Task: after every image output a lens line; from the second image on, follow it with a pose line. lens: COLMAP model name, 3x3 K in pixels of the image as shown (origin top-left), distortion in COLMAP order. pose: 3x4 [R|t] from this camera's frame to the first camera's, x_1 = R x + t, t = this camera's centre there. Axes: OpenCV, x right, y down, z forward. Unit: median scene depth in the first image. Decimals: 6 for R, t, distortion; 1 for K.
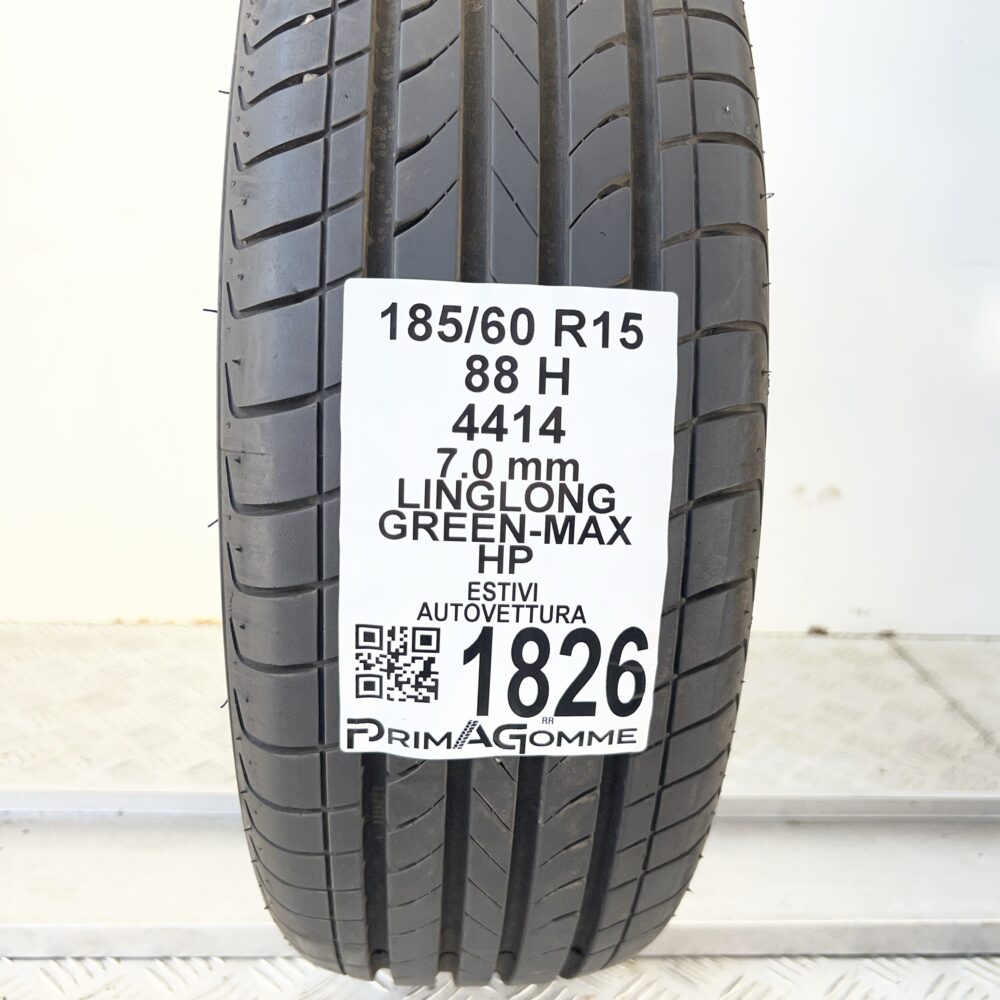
lens RADIAL K [[966.3, 0, 500.0], [0, 966.3, 500.0], [0, 0, 1]] dist [0.086212, -0.172497]
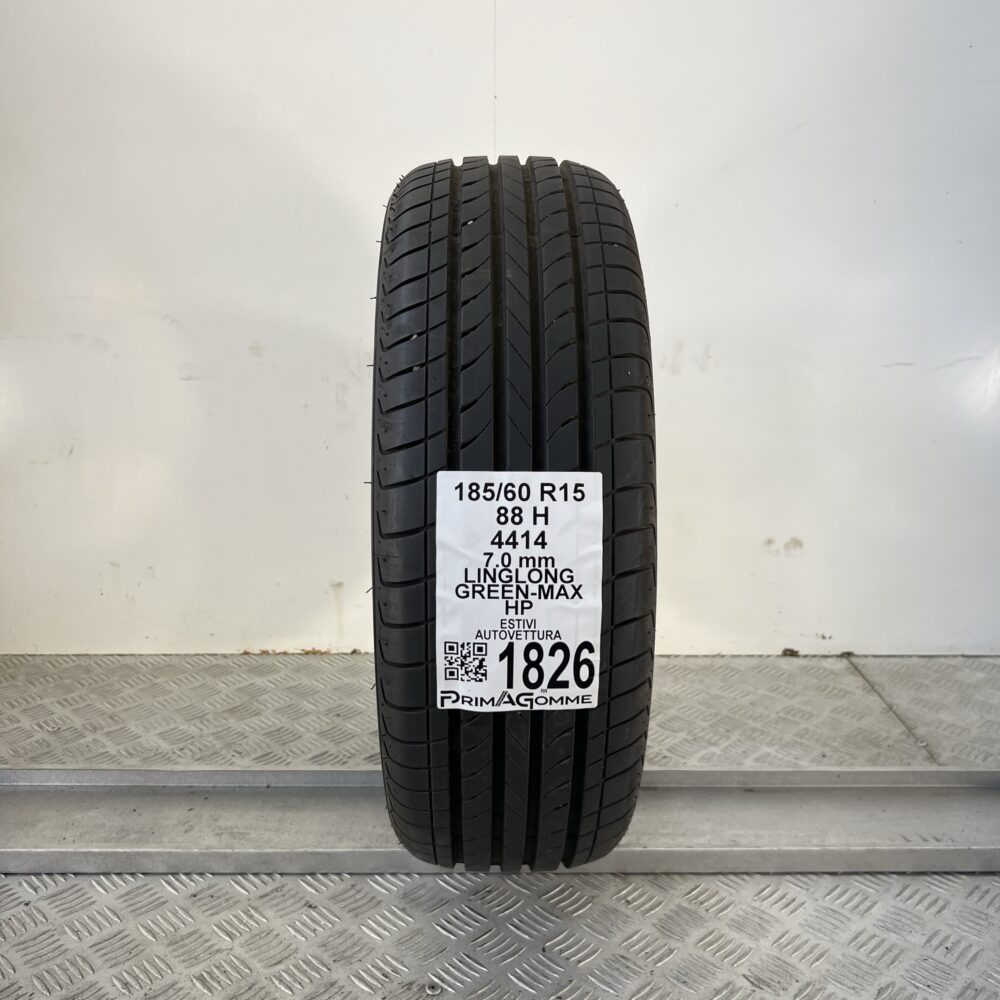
lens RADIAL K [[966.3, 0, 500.0], [0, 966.3, 500.0], [0, 0, 1]] dist [0.086212, -0.172497]
pose [[0.998362, -0.023986, -0.051950, 0.072560], [0.022081, 0.999074, -0.036939, -0.083846], [0.052788, 0.035732, 0.997966, -0.959925]]
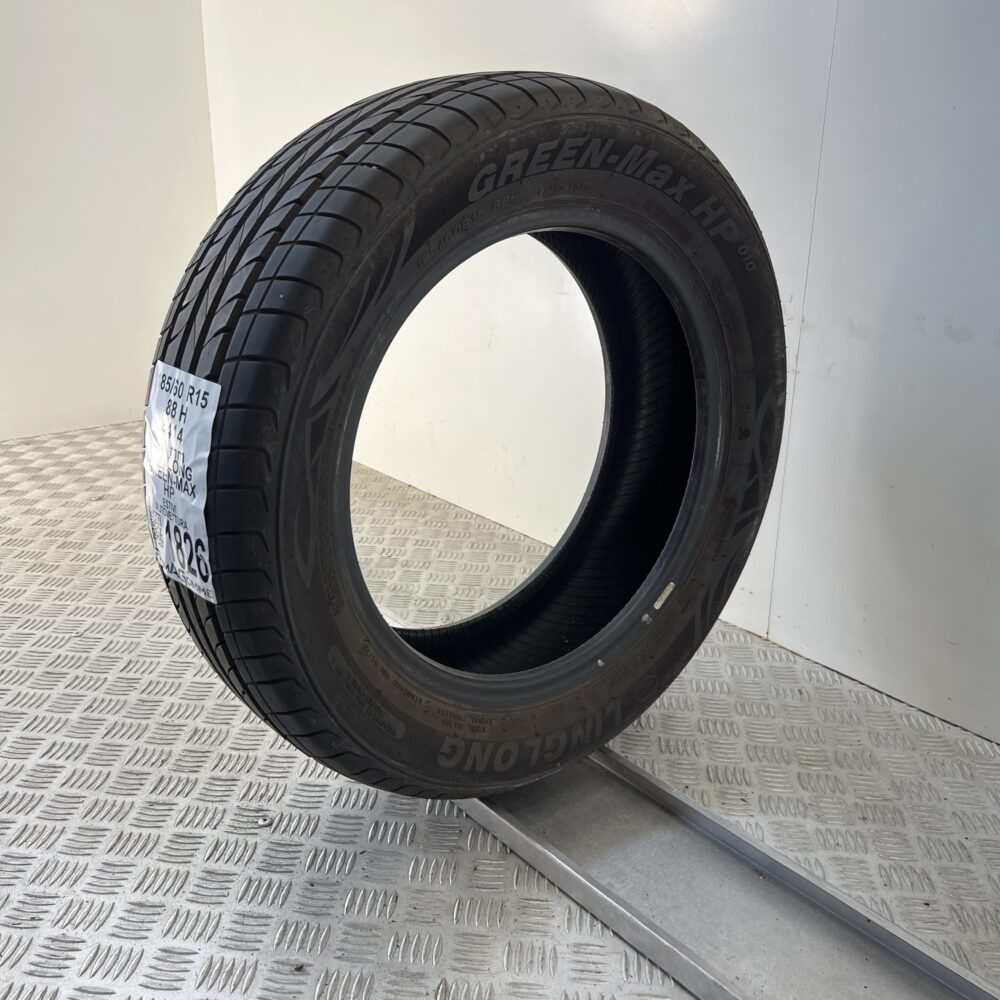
lens RADIAL K [[966.3, 0, 500.0], [0, 966.3, 500.0], [0, 0, 1]] dist [0.086212, -0.172497]
pose [[0.611305, 0.233874, -0.756049, 2.101625], [-0.221543, 0.967712, 0.120221, -0.345922], [0.759754, 0.094006, 0.643380, 0.129243]]
